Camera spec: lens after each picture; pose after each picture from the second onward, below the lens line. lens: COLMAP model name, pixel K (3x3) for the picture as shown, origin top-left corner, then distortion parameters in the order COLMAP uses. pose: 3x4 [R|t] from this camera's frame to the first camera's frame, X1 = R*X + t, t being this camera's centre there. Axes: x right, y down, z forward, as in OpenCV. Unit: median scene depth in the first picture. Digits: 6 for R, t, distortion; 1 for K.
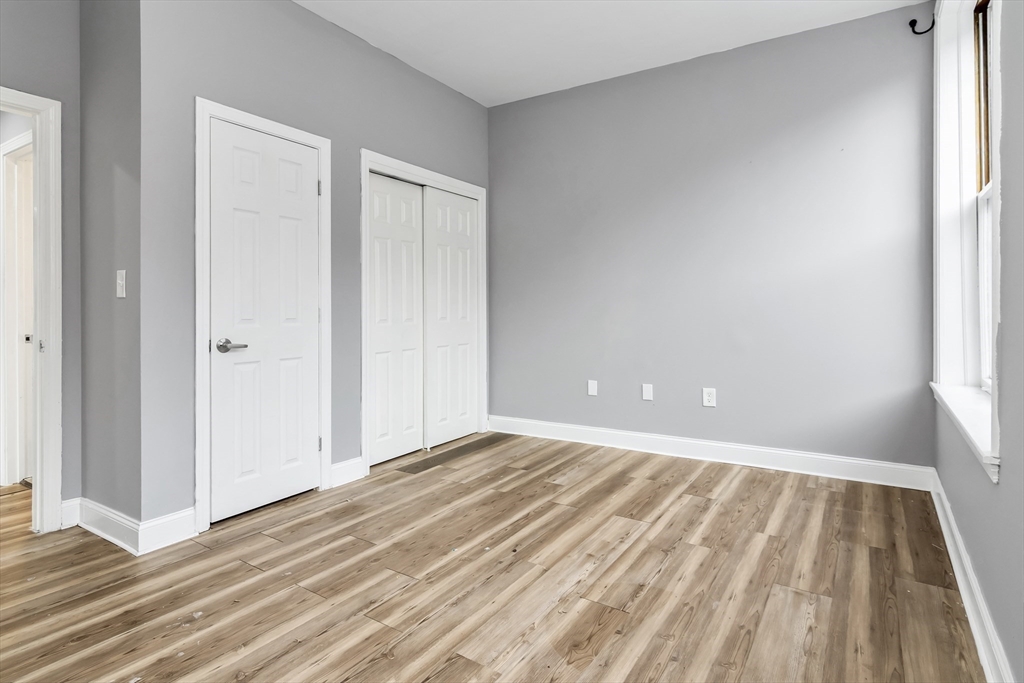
lens RADIAL K [[547.0, 0, 515.3], [0, 547.0, 309.7], [0, 0, 1]] dist [-0.001801, -0.000784]
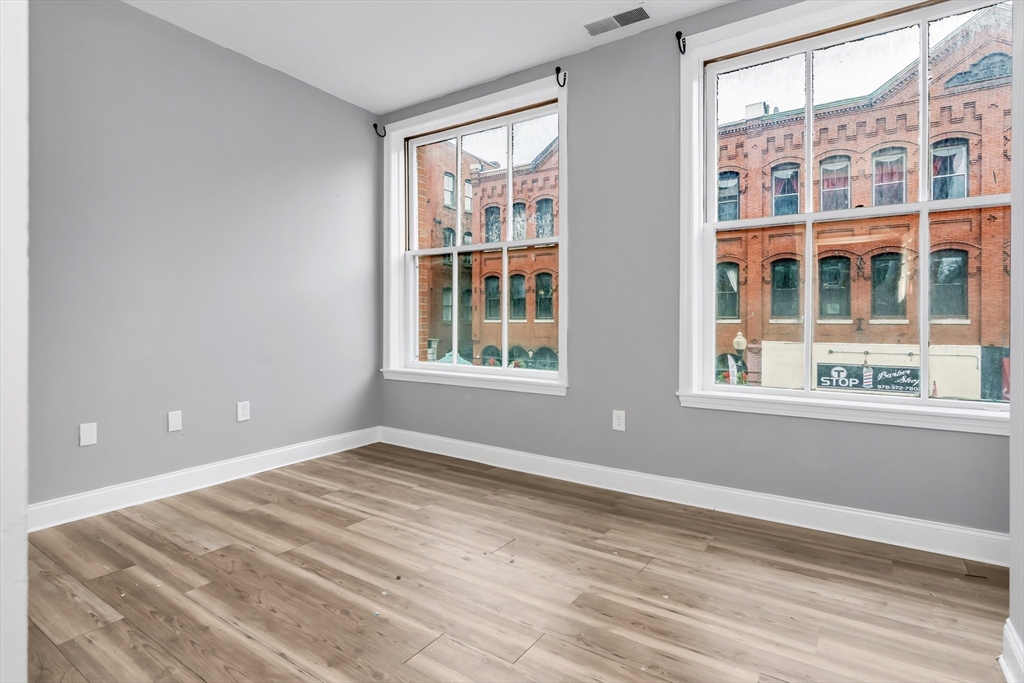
lens RADIAL K [[514.4, 0, 512.6], [0, 514.4, 321.8], [0, 0, 1]] dist [0.002172, 0.000506]
pose [[0.015225, 0.000789, 0.999884, -0.757388], [-0.001836, 0.999998, -0.000761, -0.007423], [-0.999882, -0.001825, 0.015227, 0.658611]]
